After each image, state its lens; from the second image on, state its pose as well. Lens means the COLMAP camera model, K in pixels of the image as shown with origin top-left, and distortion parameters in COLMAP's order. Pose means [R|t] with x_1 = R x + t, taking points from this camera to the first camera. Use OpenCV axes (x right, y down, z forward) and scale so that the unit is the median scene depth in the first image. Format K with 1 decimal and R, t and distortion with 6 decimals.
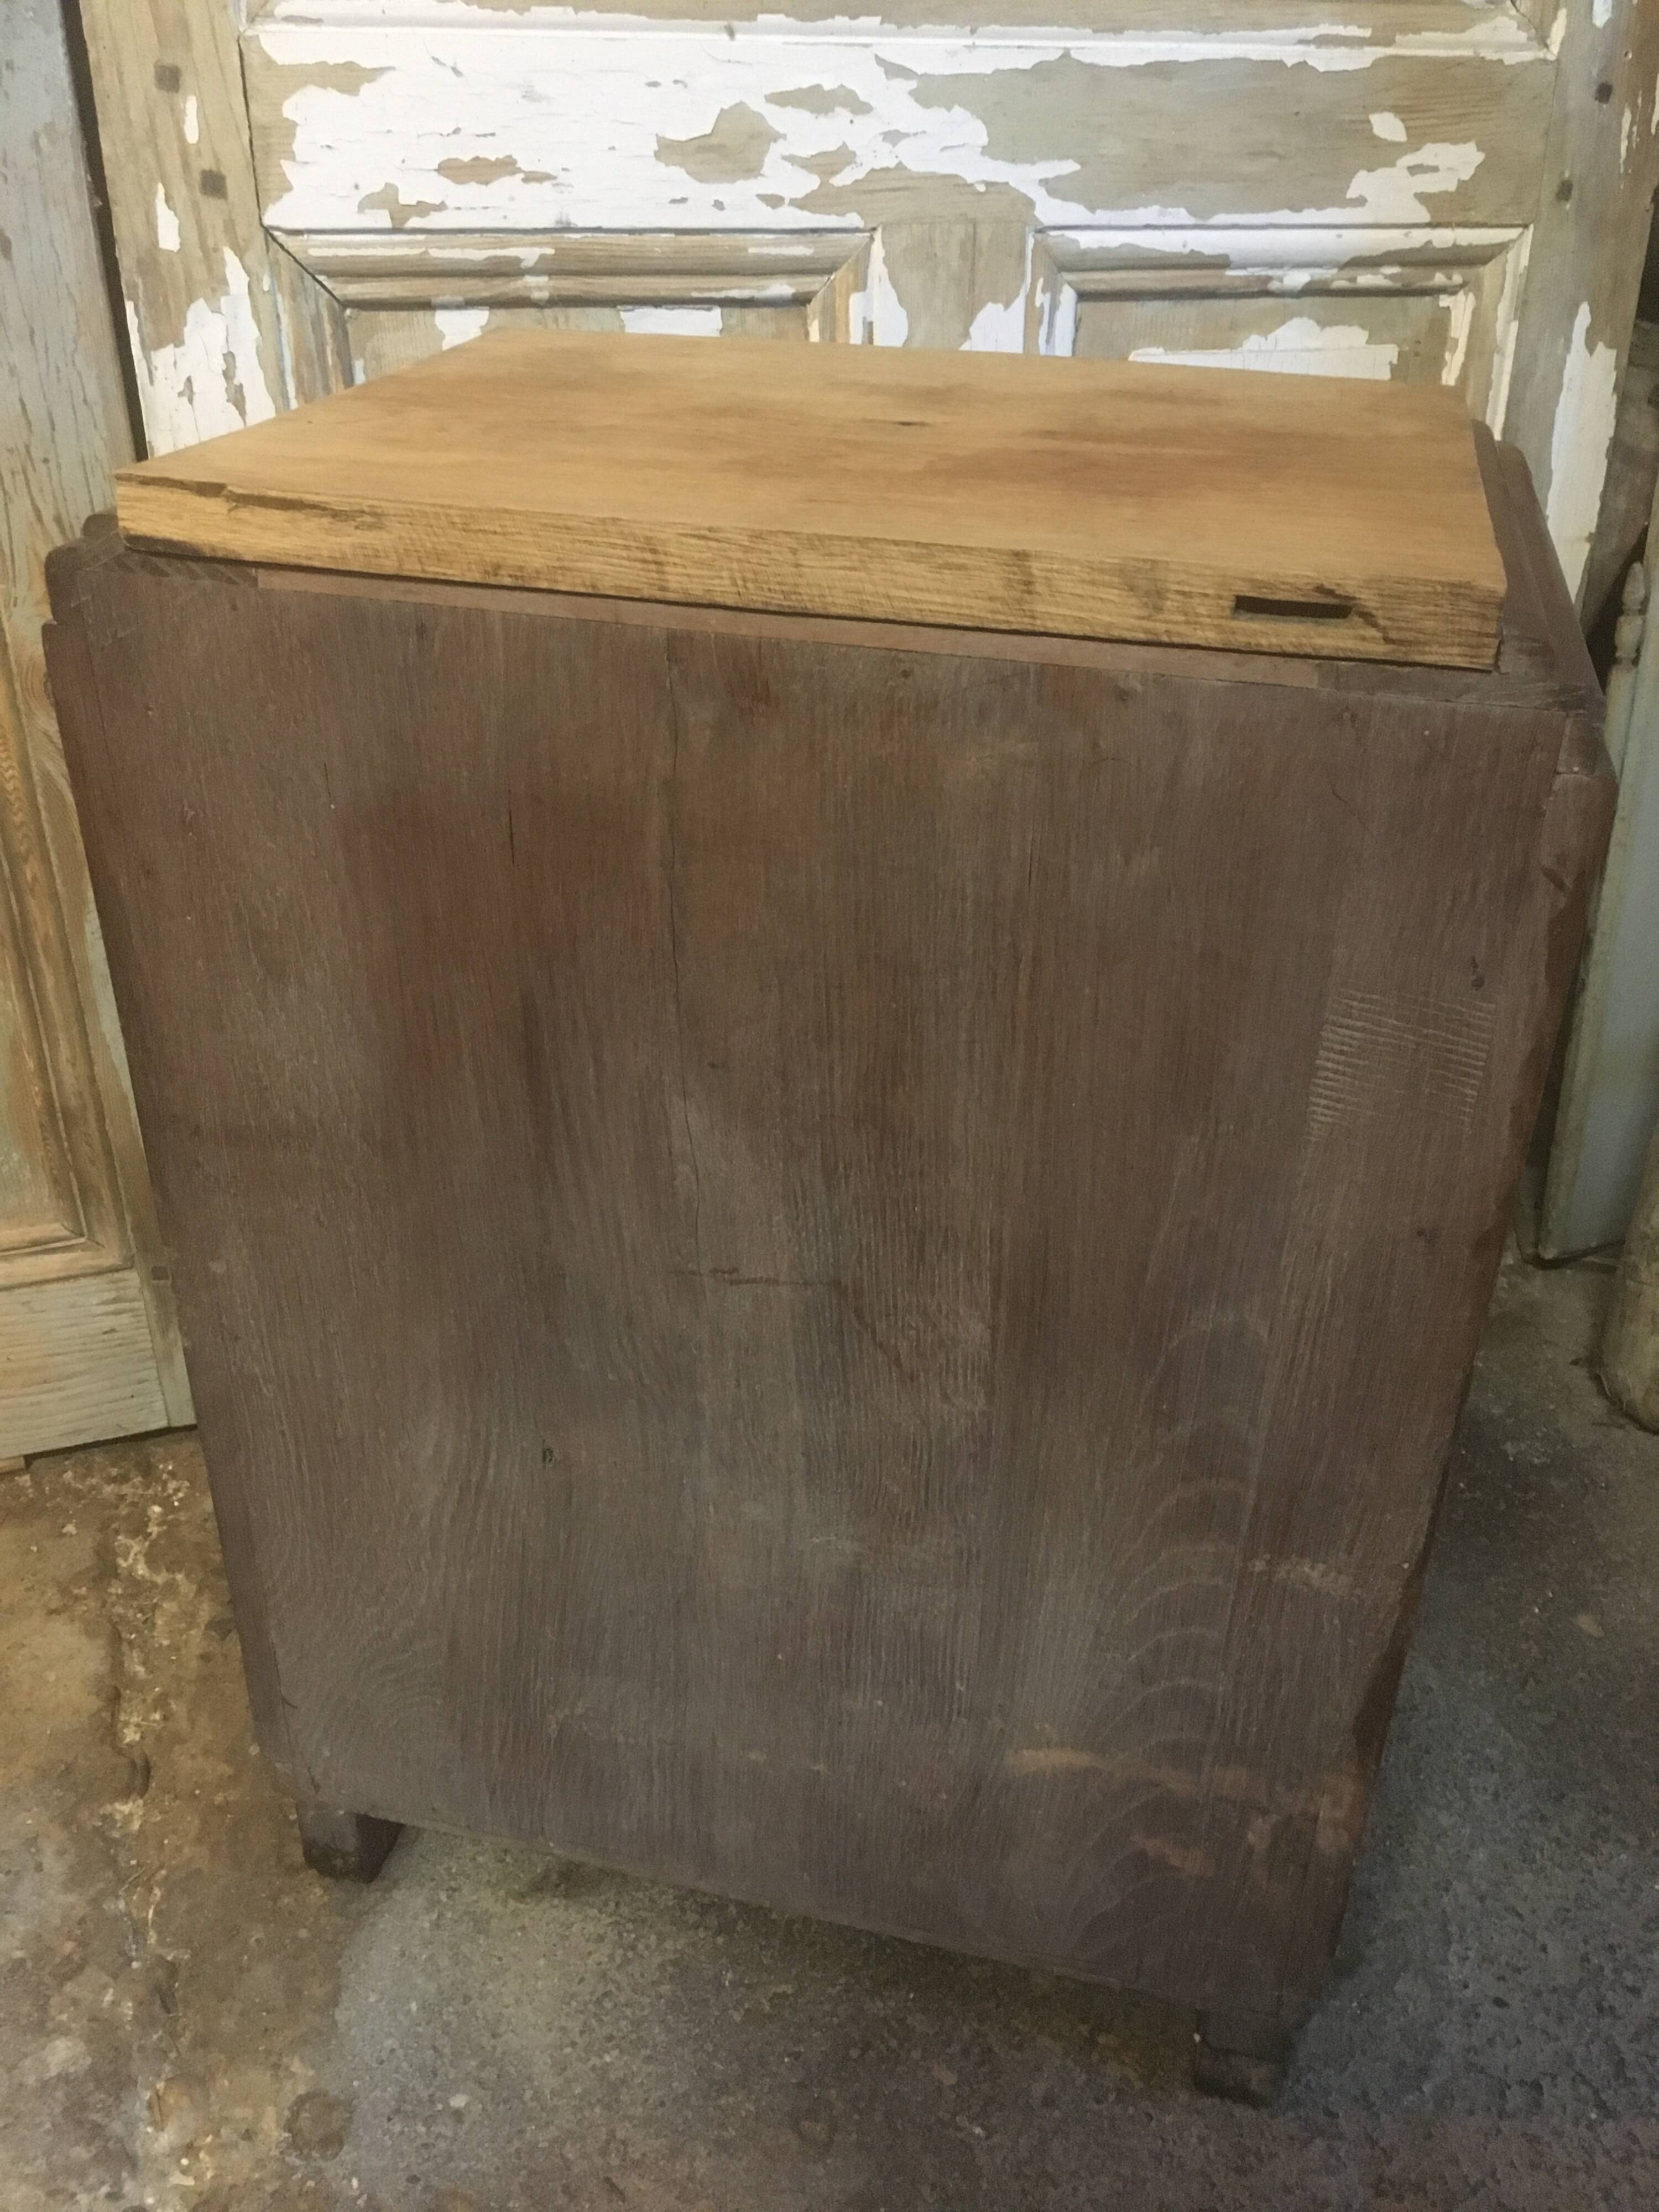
lens RADIAL K [[1886.0, 0, 825.8], [0, 1886.0, 1104.7], [0, 0, 1]] dist [0.077409, -0.108539]
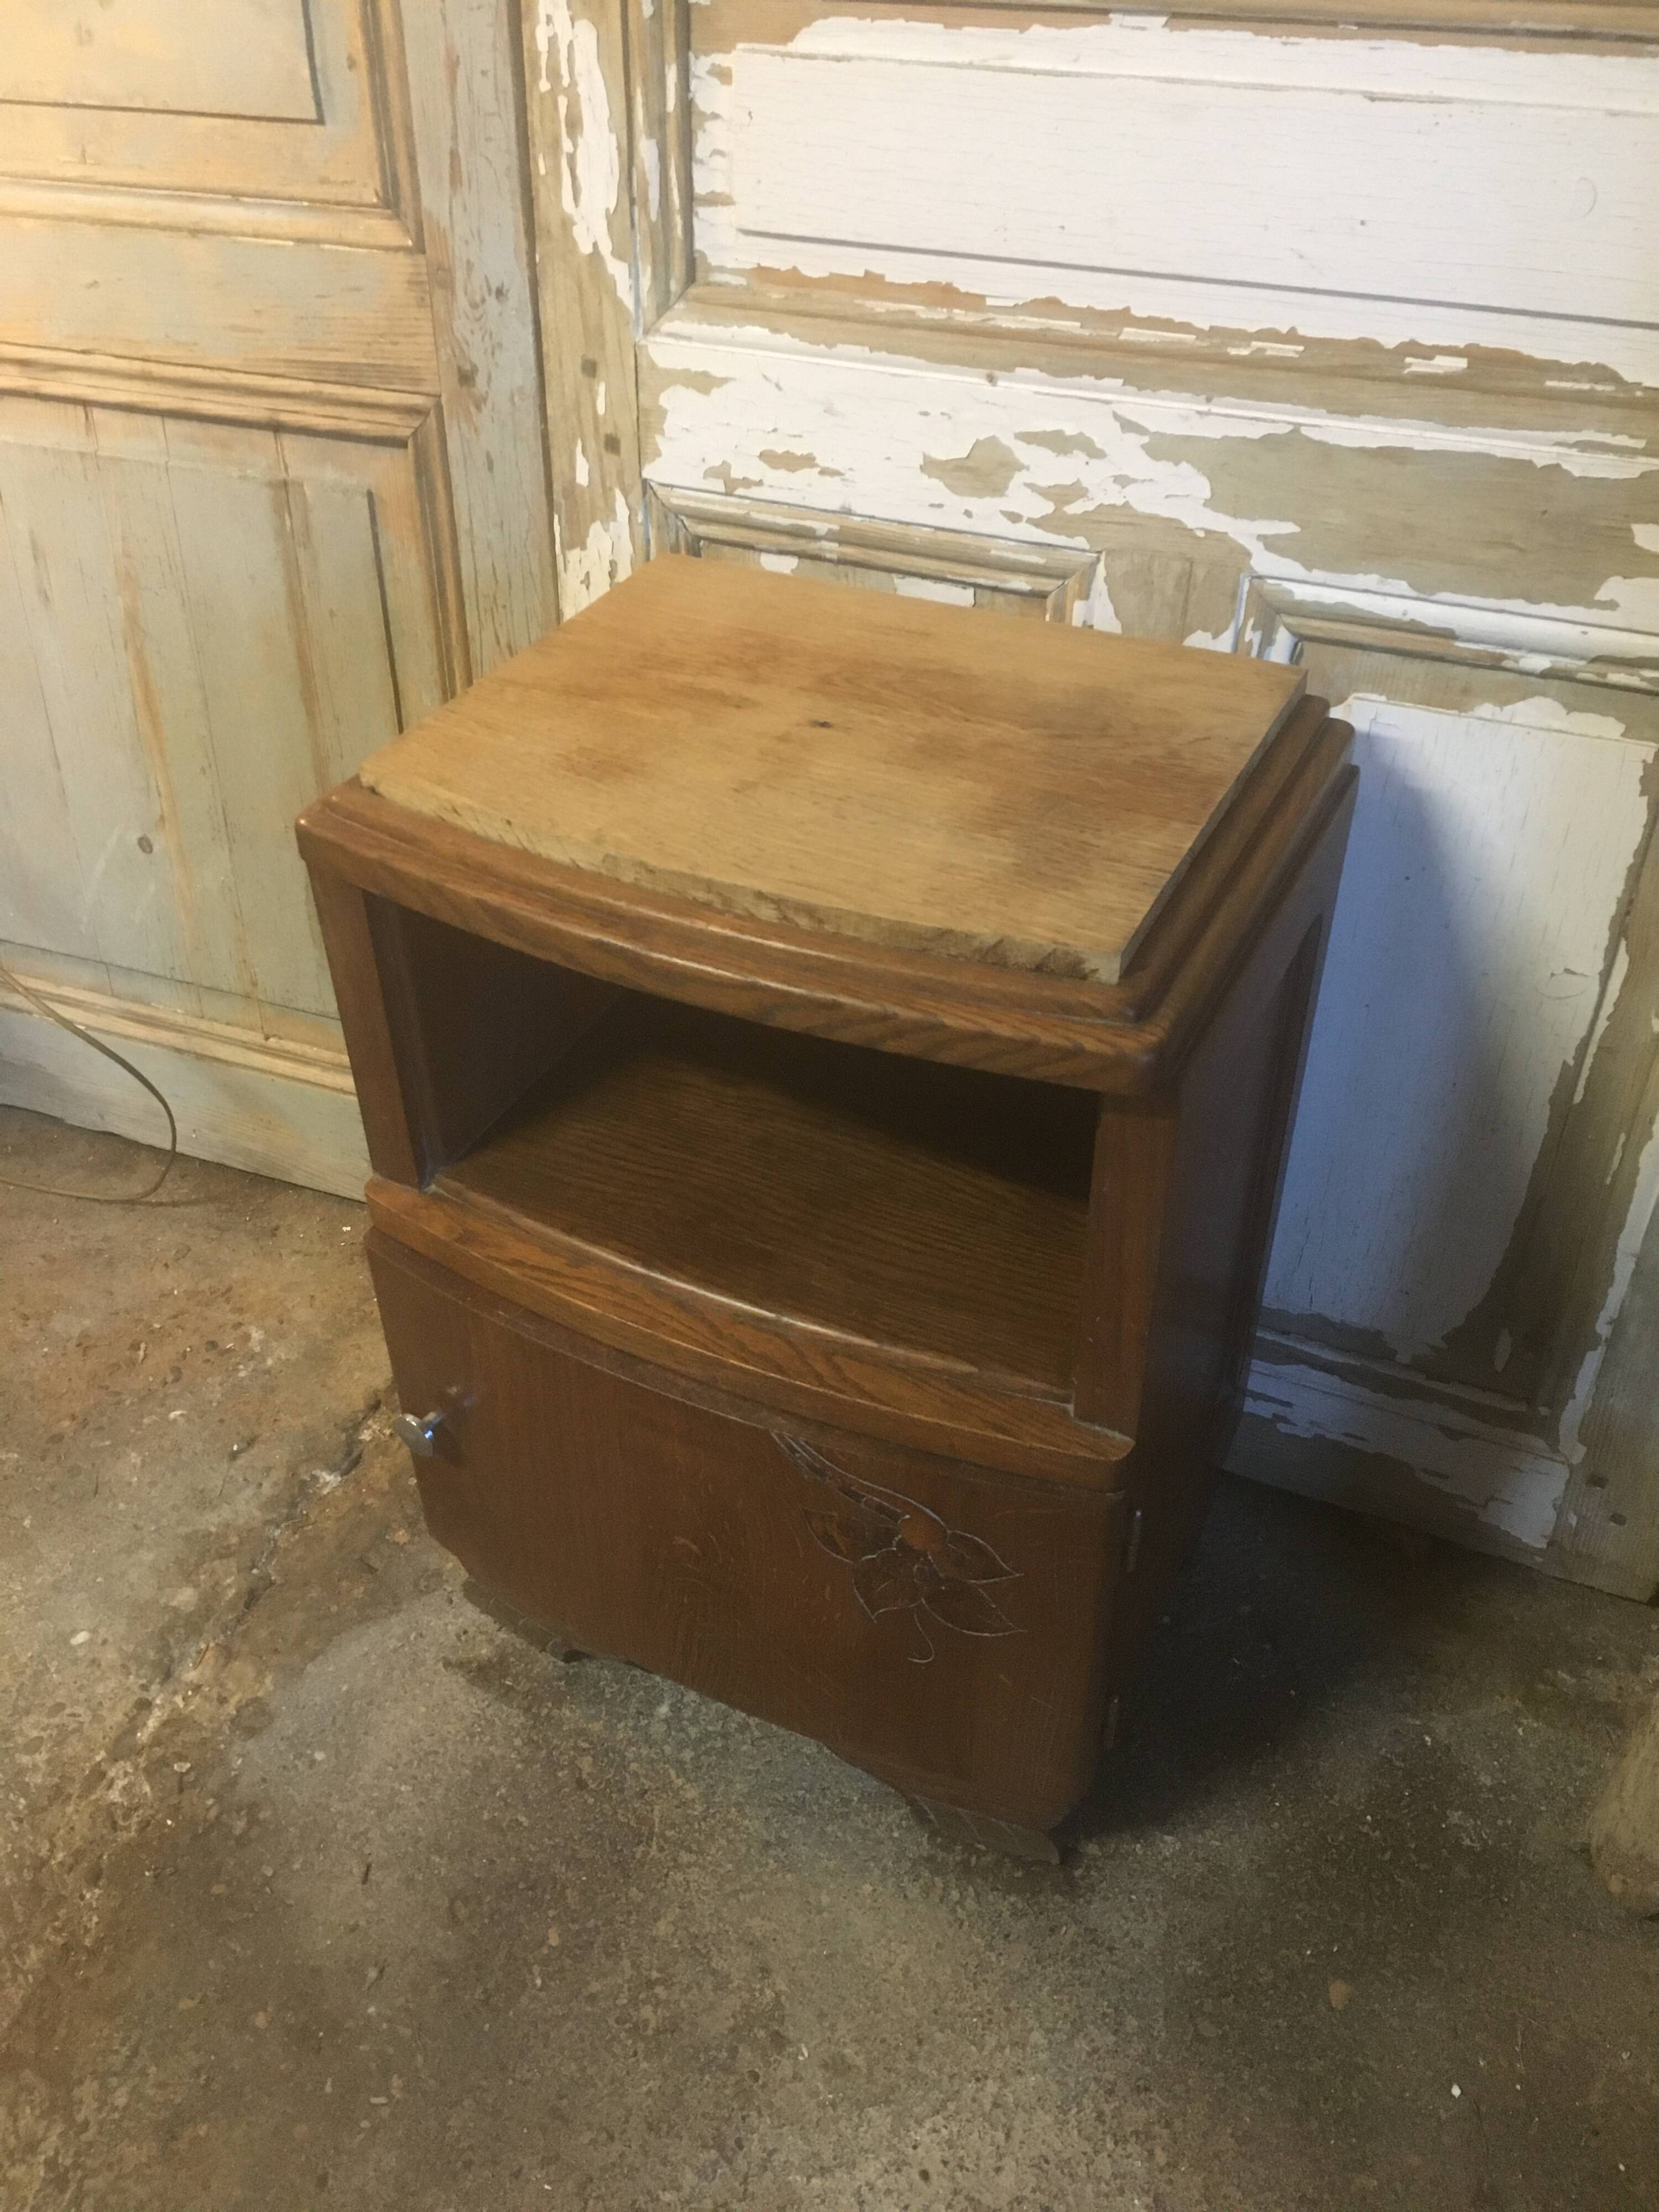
lens RADIAL K [[1877.5, 0, 825.5], [0, 1877.5, 1101.5], [0, 0, 1]] dist [0.084899, -0.113222]
pose [[0.760102, 0.370020, -0.534163, 0.636657], [-0.301991, 0.929023, 0.213816, -0.357313], [0.575366, -0.001209, 0.817895, -0.007786]]
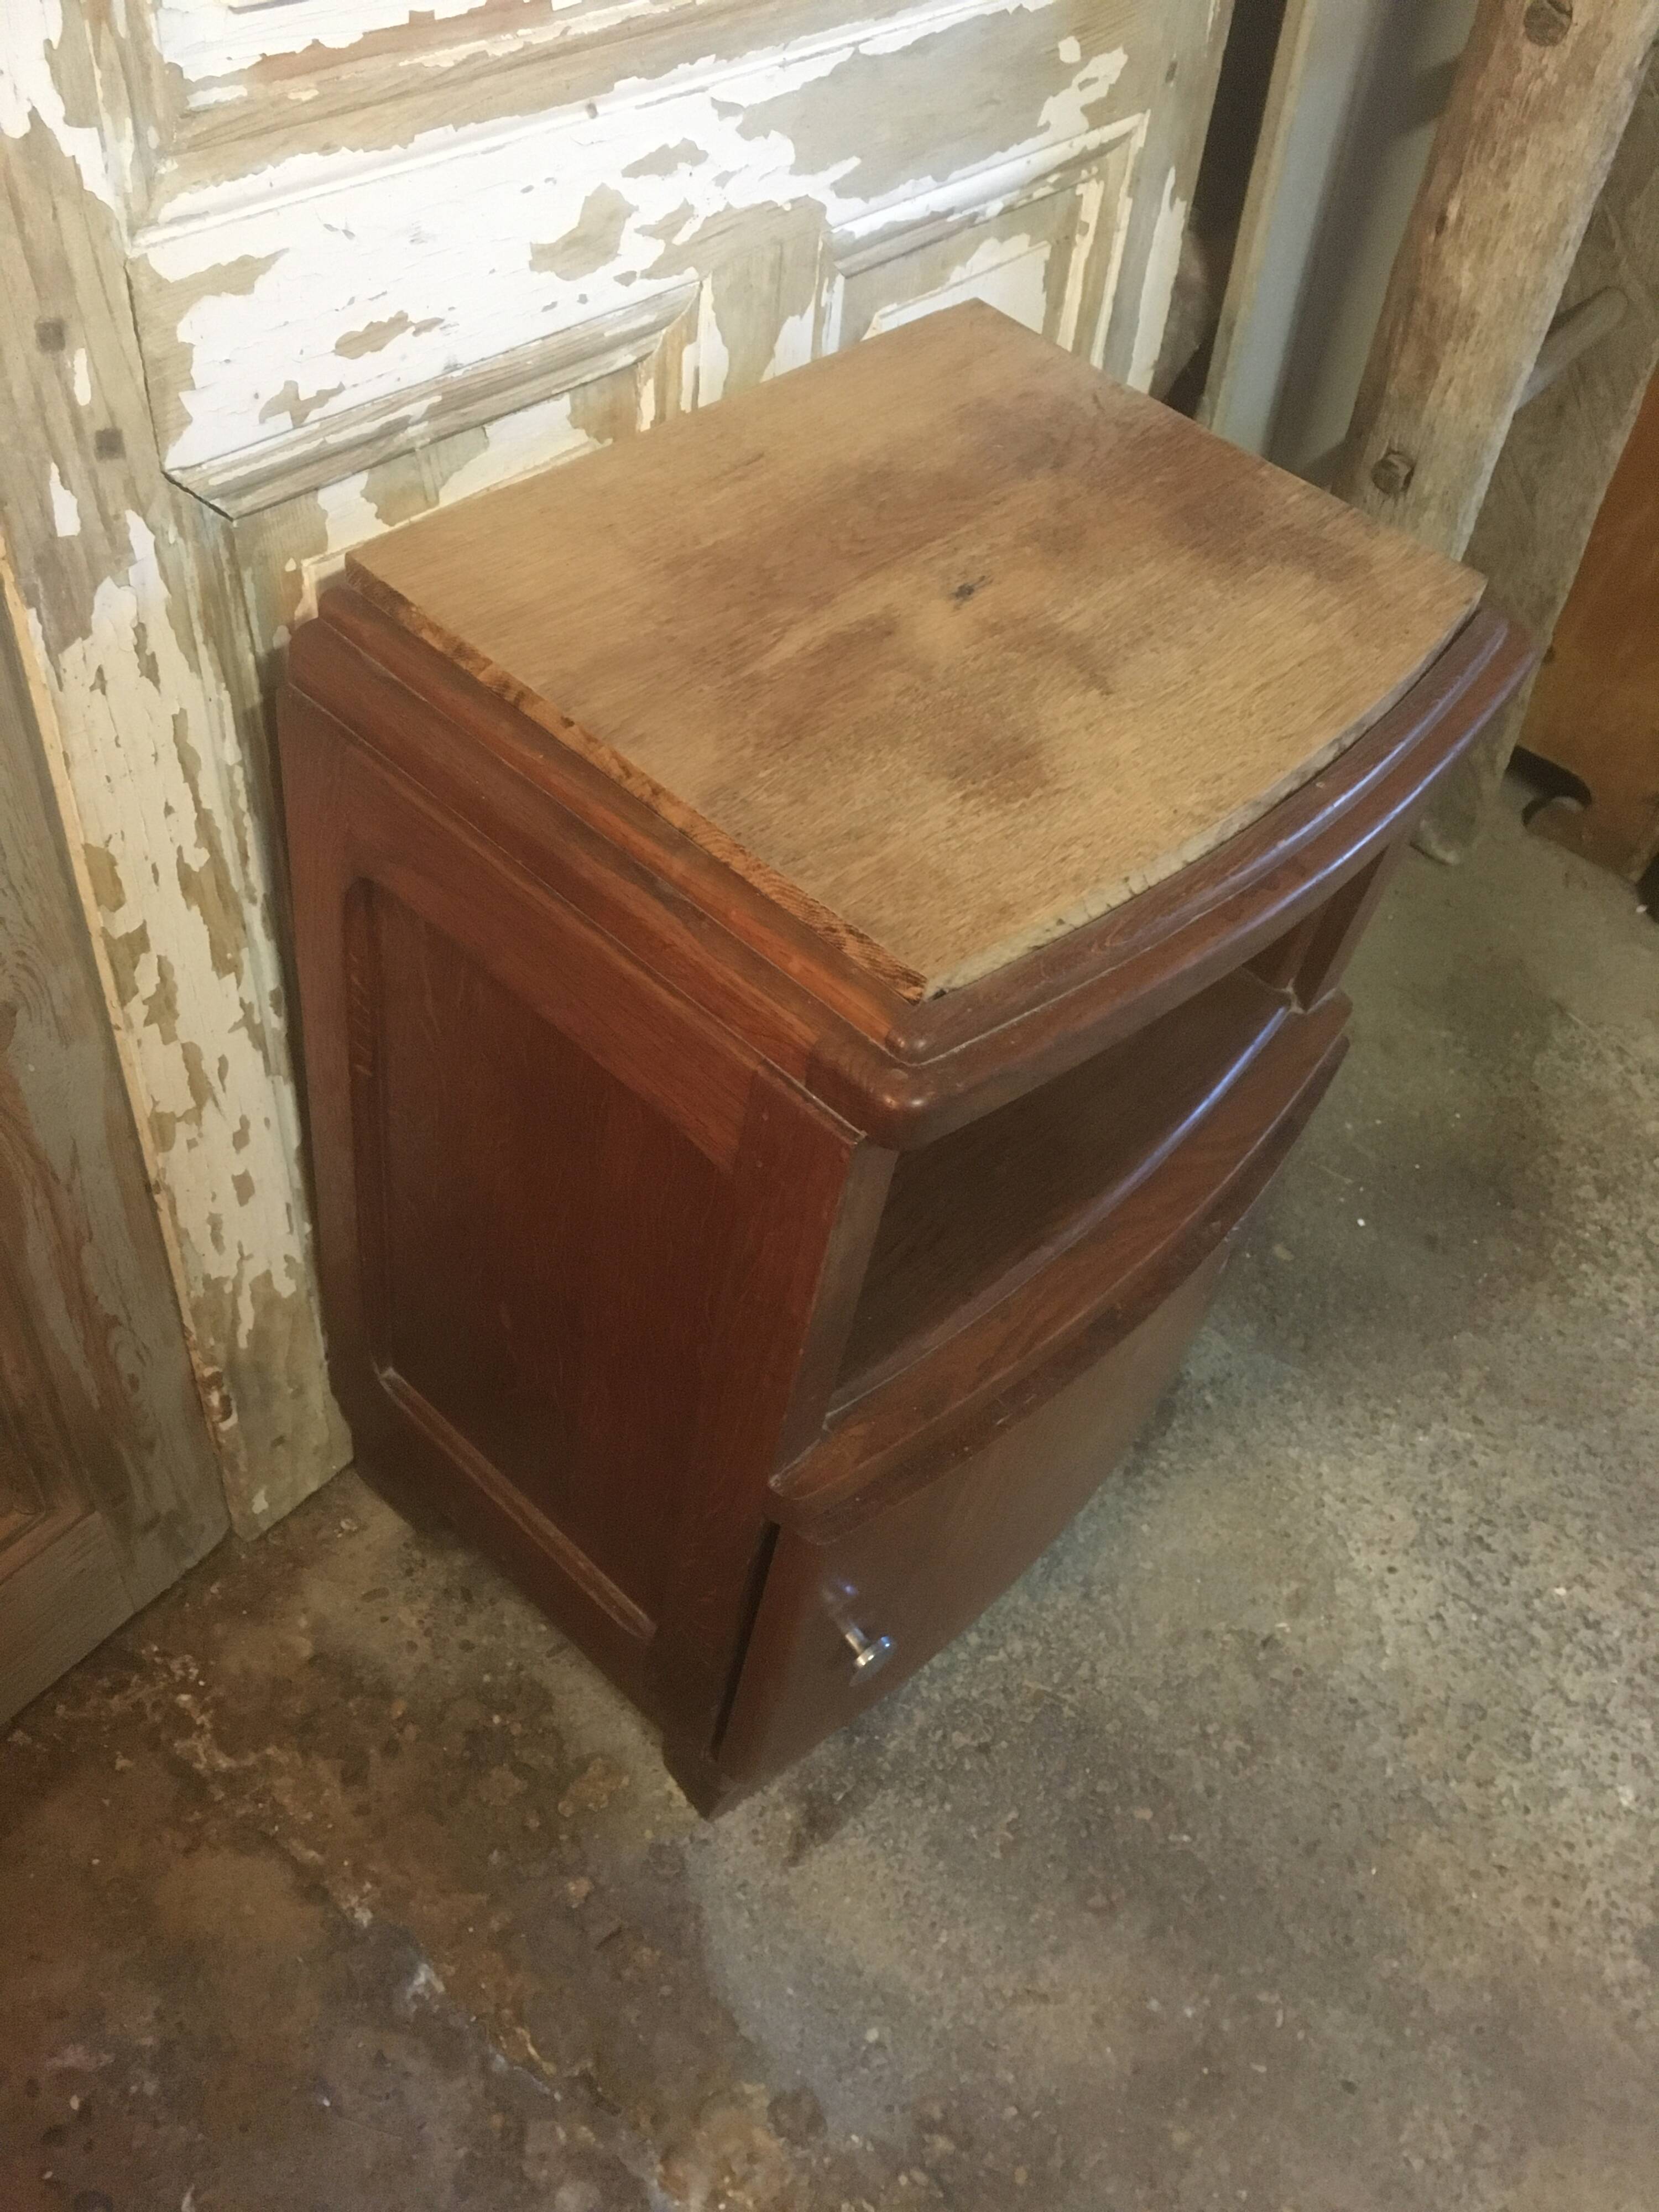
lens RADIAL K [[1886.0, 0, 831.2], [0, 1886.0, 1103.8], [0, 0, 1]] dist [0.077409, -0.108539]
pose [[0.821972, -0.350892, 0.448593, -0.489328], [0.170586, 0.903183, 0.393905, -0.463165], [-0.543380, -0.247255, 0.802249, 0.136241]]
